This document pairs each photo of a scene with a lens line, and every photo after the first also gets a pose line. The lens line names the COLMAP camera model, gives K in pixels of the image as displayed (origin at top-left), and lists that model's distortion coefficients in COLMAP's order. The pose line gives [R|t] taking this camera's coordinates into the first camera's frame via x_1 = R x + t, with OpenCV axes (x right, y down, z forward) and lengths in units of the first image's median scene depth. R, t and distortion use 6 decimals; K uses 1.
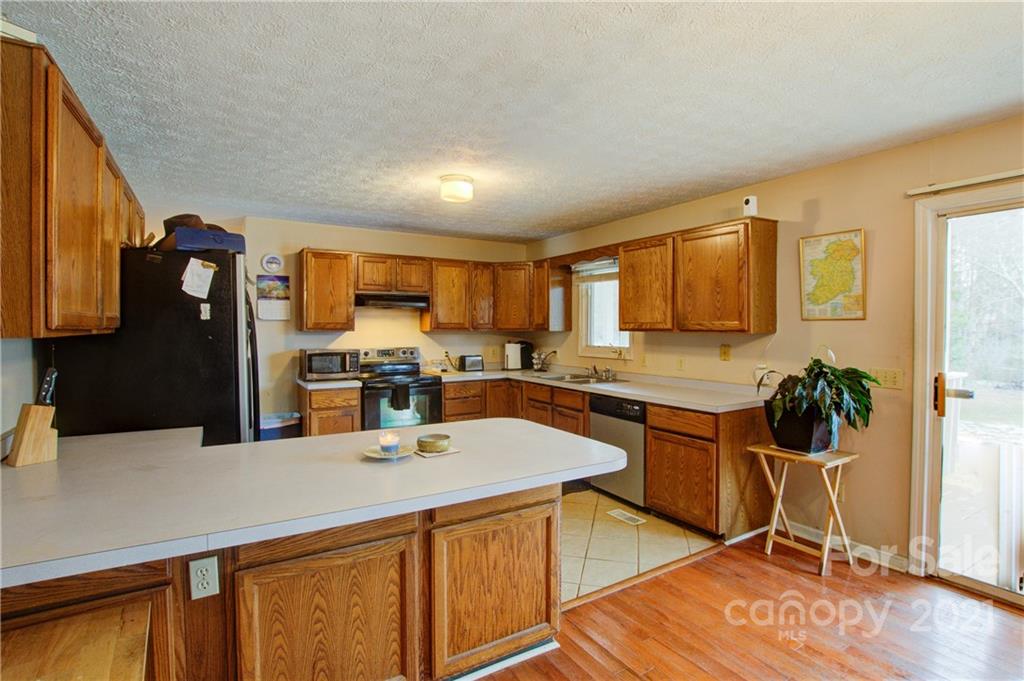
lens RADIAL K [[496.7, 0, 511.4], [0, 496.7, 336.8], [0, 0, 1]] dist [-0.019946, 0.000219]
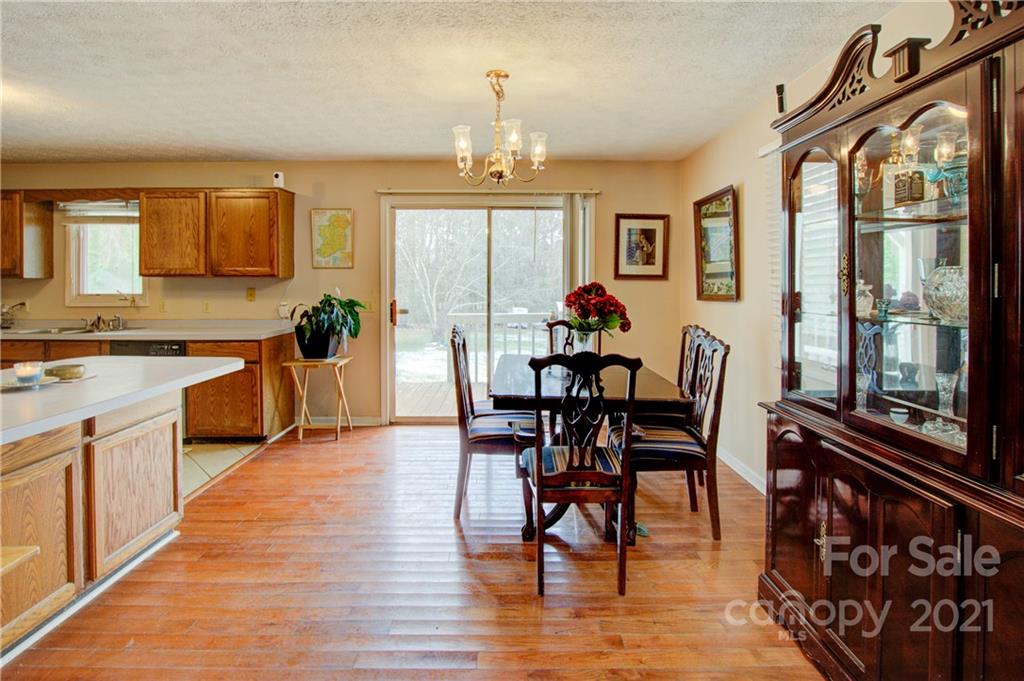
lens RADIAL K [[496.7, 0, 511.4], [0, 496.7, 336.8], [0, 0, 1]] dist [-0.019946, 0.000219]
pose [[0.516230, -0.090383, 0.851667, -0.331169], [0.014957, 0.995216, 0.096551, 0.032670], [-0.856319, -0.037104, 0.515112, -0.210397]]
